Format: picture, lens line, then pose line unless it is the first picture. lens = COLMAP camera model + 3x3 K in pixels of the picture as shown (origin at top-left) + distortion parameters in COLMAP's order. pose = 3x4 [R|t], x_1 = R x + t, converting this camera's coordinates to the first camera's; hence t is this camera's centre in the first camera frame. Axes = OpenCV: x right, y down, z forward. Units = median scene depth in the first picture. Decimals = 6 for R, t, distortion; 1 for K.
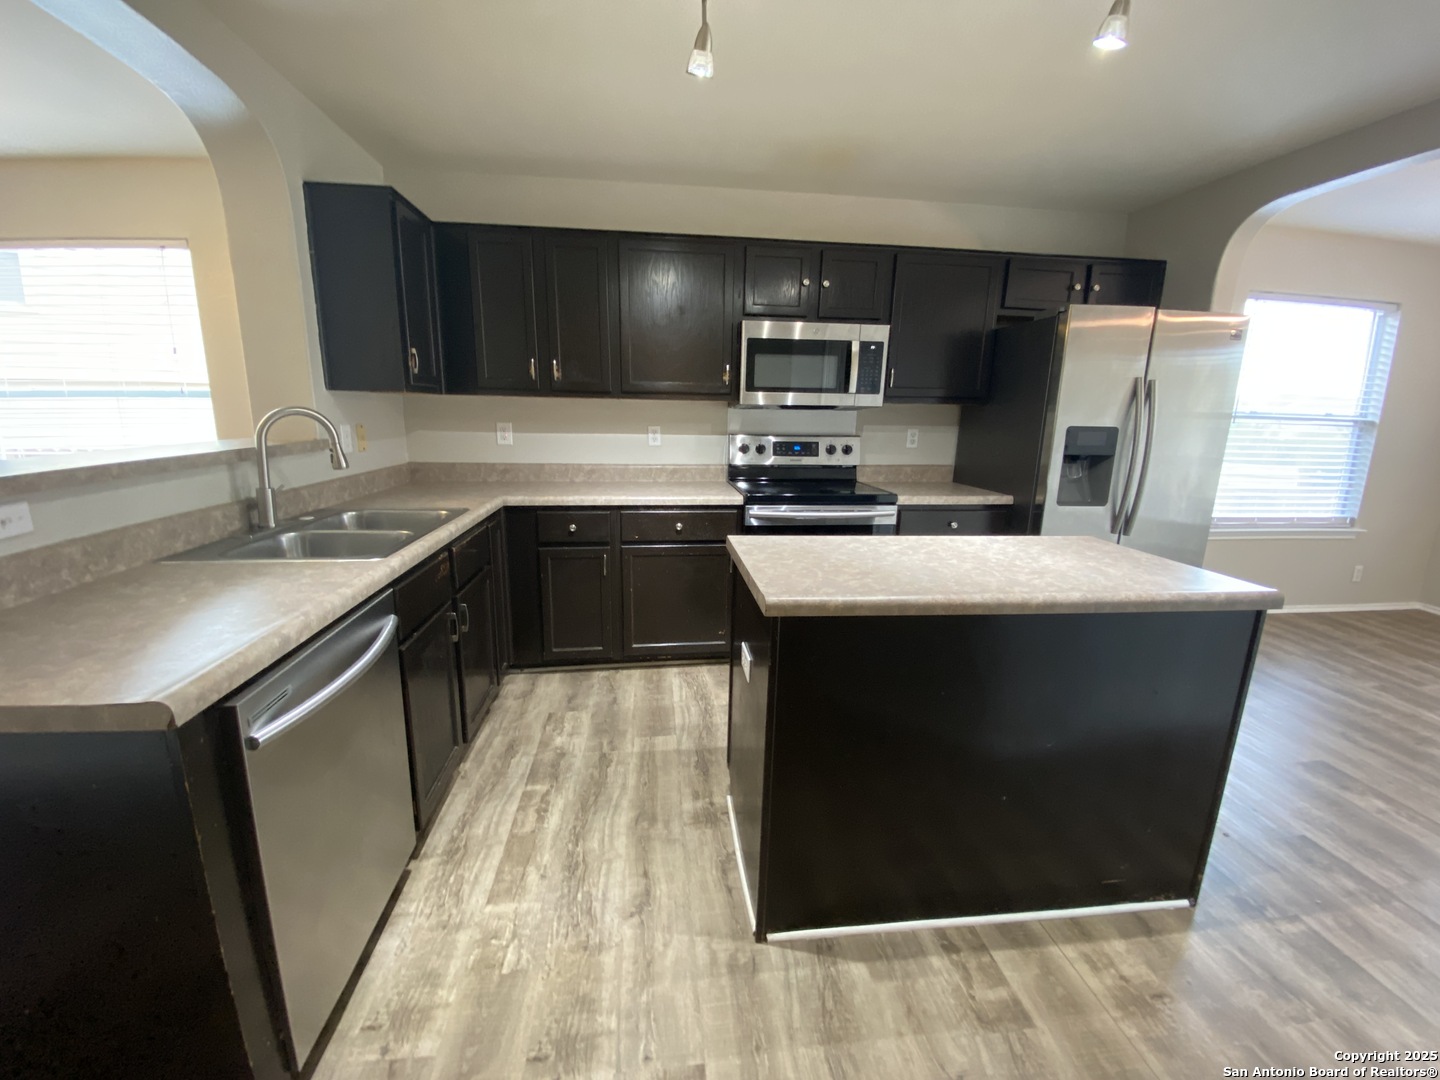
lens RADIAL K [[593.0, 0, 733.1], [0, 593.0, 537.5], [0, 0, 1]] dist [-0.018462, -0.002792]
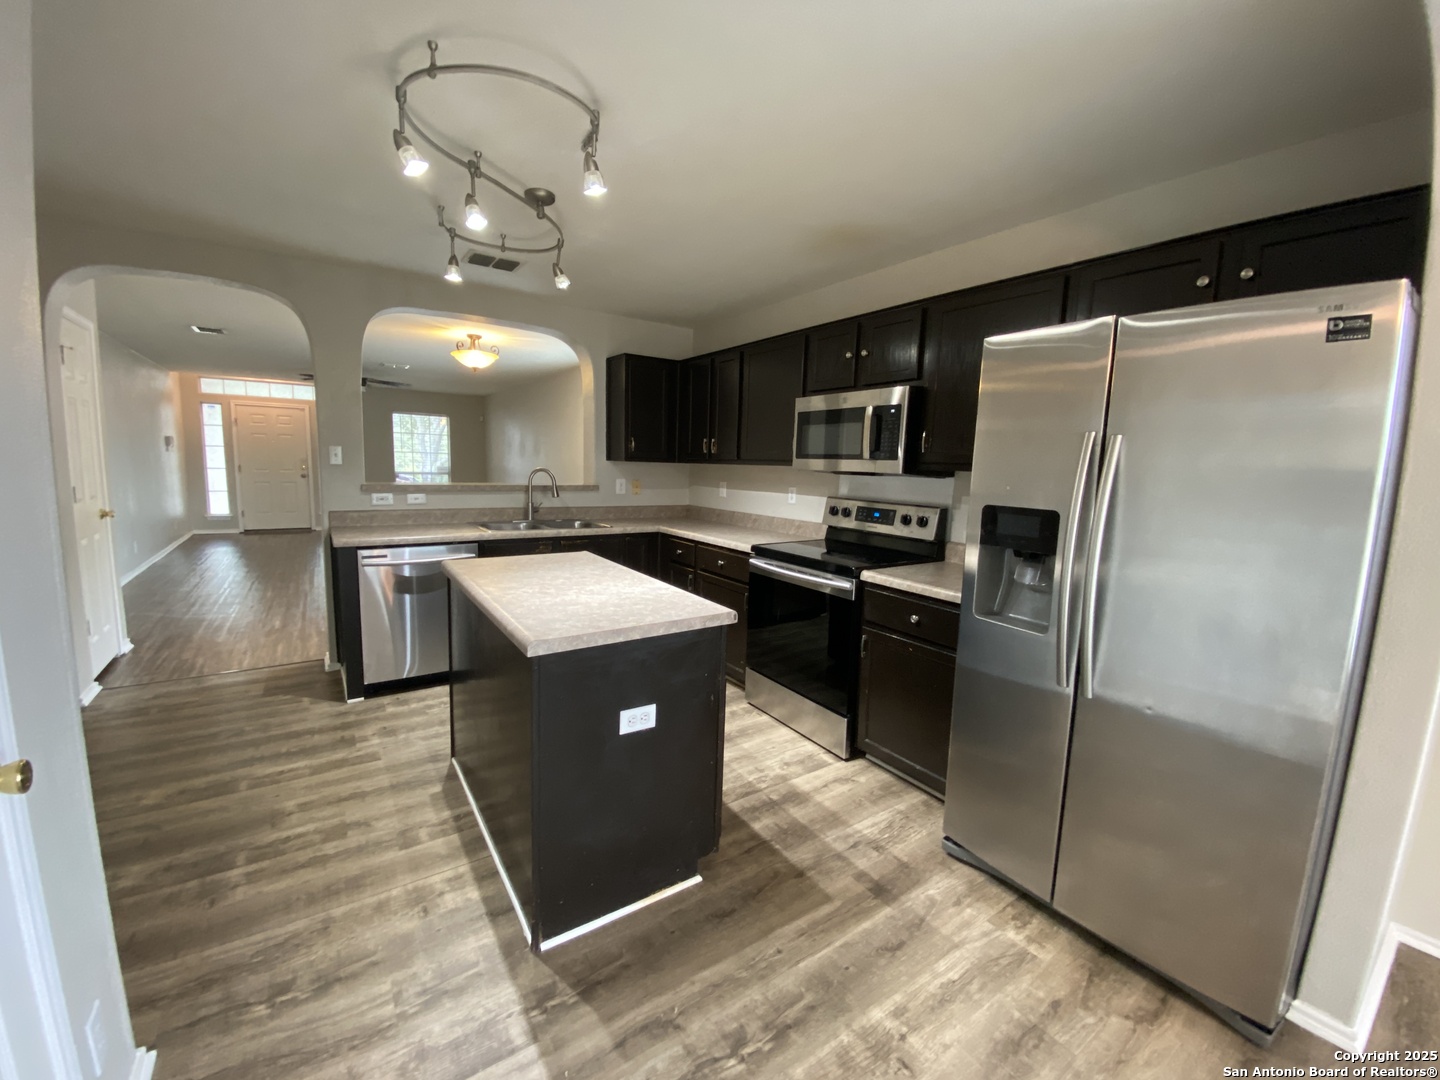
lens RADIAL K [[593.0, 0, 723.6], [0, 593.0, 539.5], [0, 0, 1]] dist [-0.018462, -0.002792]
pose [[0.464123, 0.110138, -0.878897, 0.969468], [-0.208920, 0.977856, 0.012214, -0.080073], [0.860780, 0.177950, 0.476855, 0.369478]]
